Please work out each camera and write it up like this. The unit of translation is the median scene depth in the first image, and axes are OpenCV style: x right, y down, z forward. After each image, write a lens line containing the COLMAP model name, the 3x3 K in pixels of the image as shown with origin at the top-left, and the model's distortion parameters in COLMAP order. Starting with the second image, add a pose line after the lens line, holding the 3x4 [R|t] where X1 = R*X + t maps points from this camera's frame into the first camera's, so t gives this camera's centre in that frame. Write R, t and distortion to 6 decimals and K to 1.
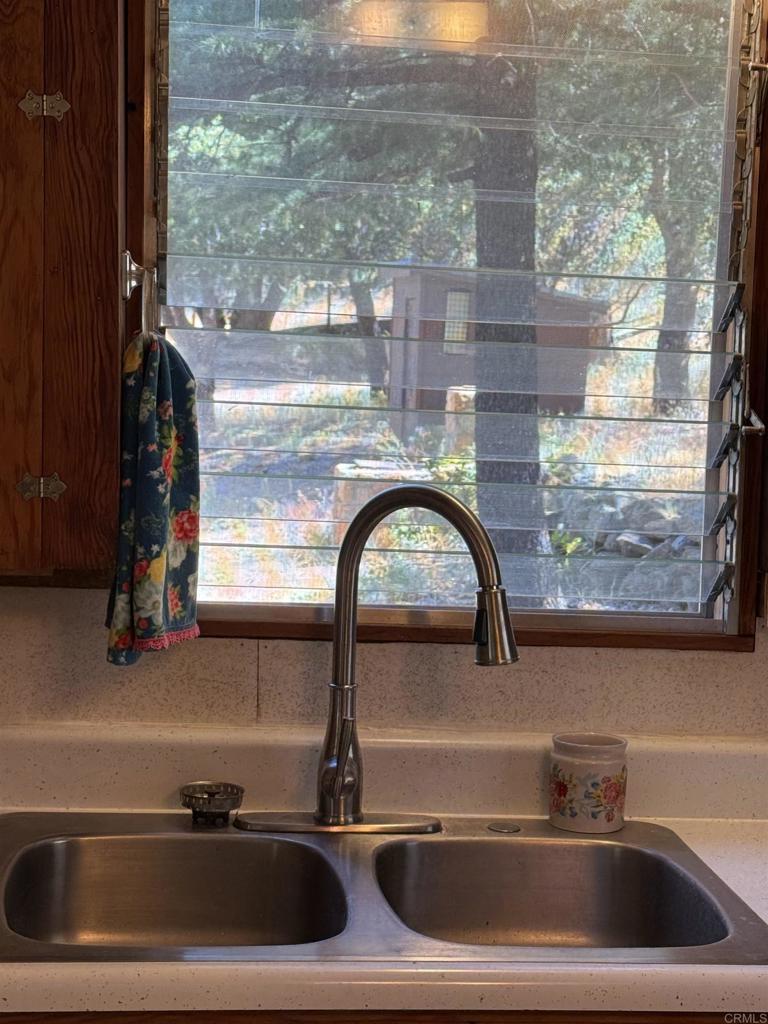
lens RADIAL K [[2069.7, 0, 386.6], [0, 2069.7, 515.4], [0, 0, 1]] dist [0.192117, 0.000000]
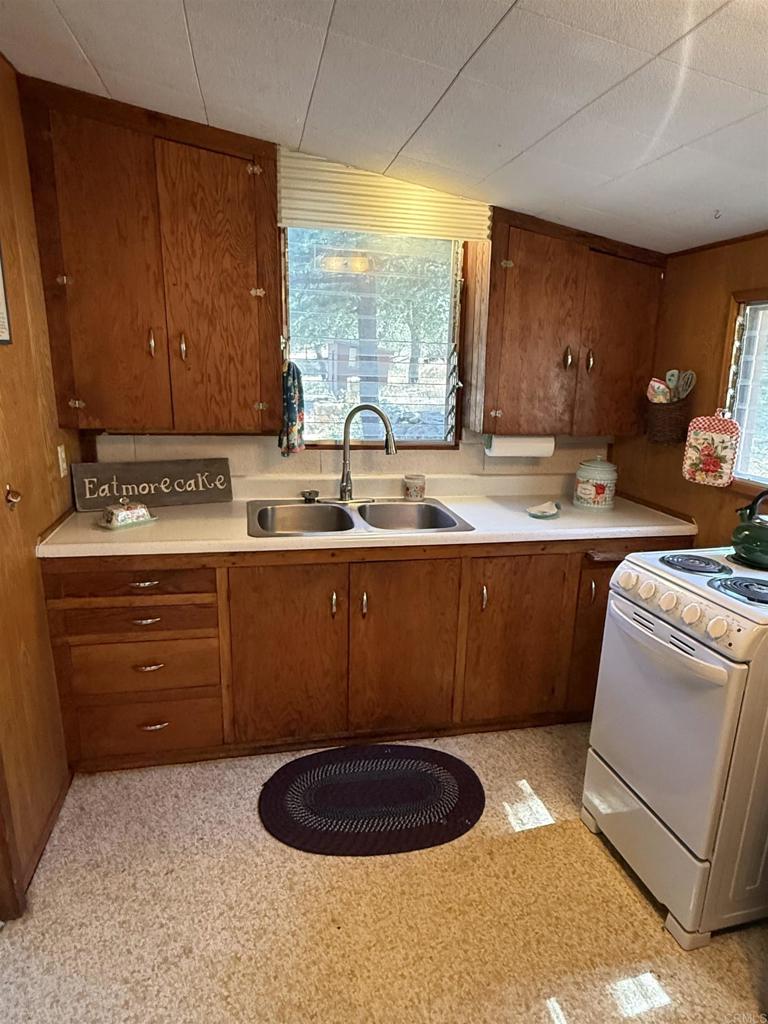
lens RADIAL K [[615.3, 0, 380.8], [0, 615.3, 514.6], [0, 0, 1]] dist [-0.010412, -0.001818]
pose [[0.996103, -0.032399, 0.082025, -0.050593], [0.019103, 0.987258, 0.157977, 0.006152], [-0.086099, -0.155795, 0.984030, -0.048289]]
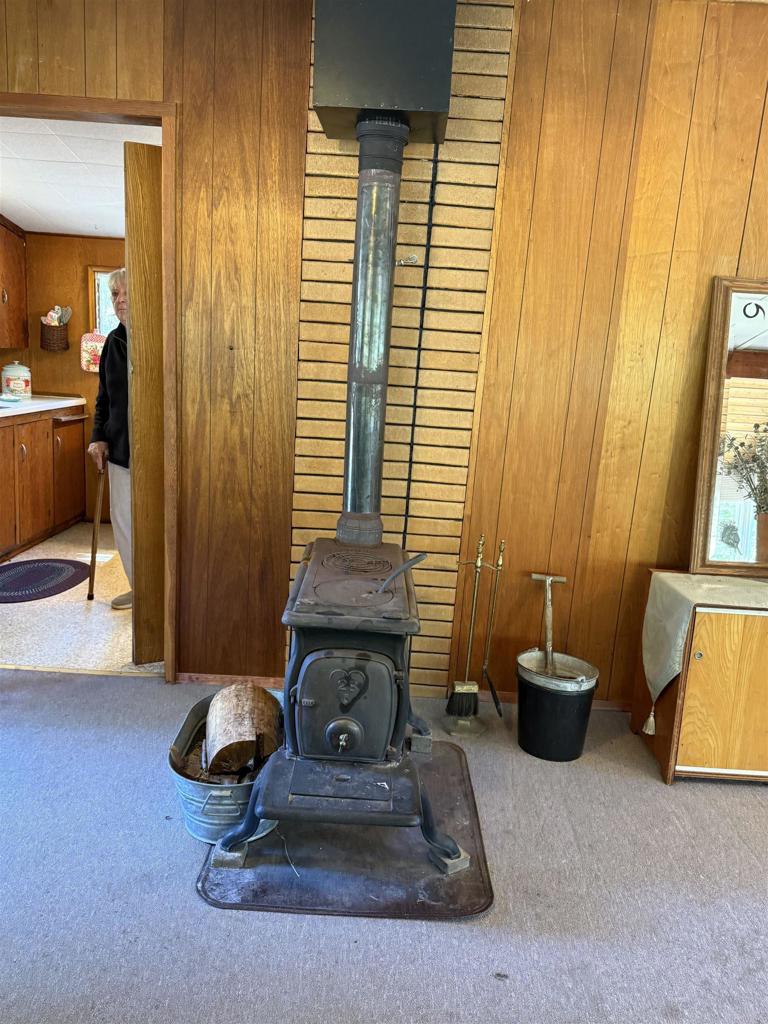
lens RADIAL K [[762.9, 0, 384.3], [0, 762.9, 511.1], [0, 0, 1]] dist [0.034261, -0.057420]
pose [[0.132836, -0.221026, 0.966179, -1.427840], [0.031010, 0.975267, 0.218842, 0.053364], [-0.990653, 0.000892, 0.136405, -0.223875]]
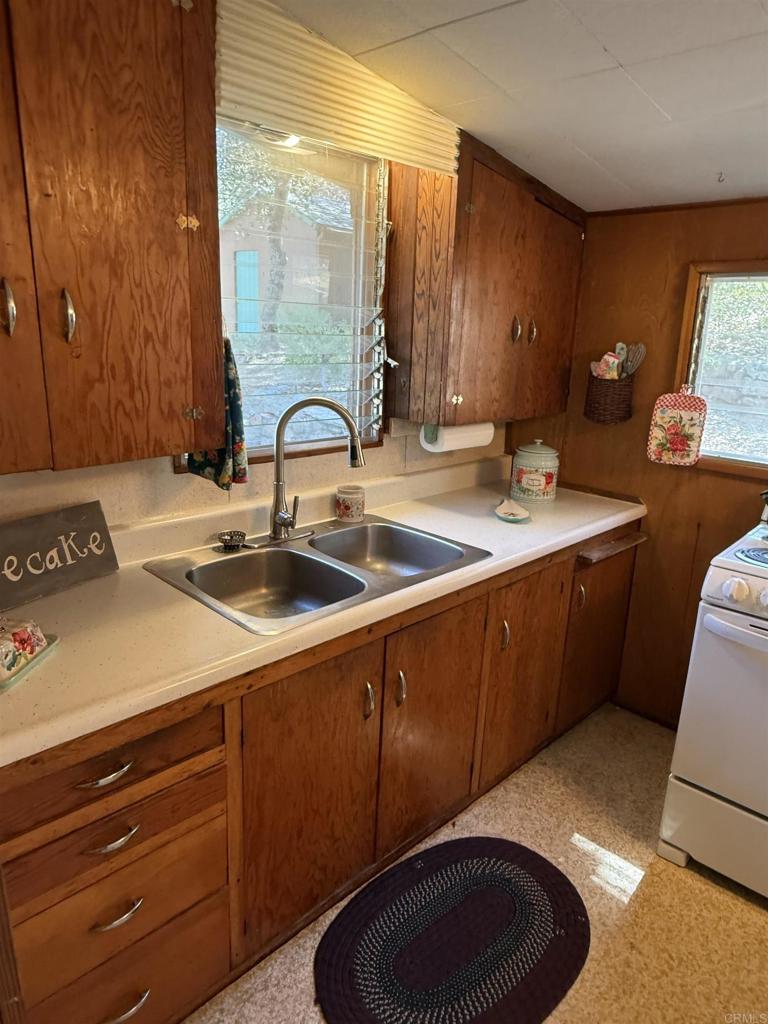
lens RADIAL K [[677.7, 0, 378.8], [0, 677.7, 509.5], [0, 0, 1]] dist [-0.005291, -0.002890]
pose [[0.787368, -0.175028, 0.591115, -0.397328], [0.050865, 0.974025, 0.220655, -0.054823], [-0.614381, -0.143669, 0.775819, 0.310055]]
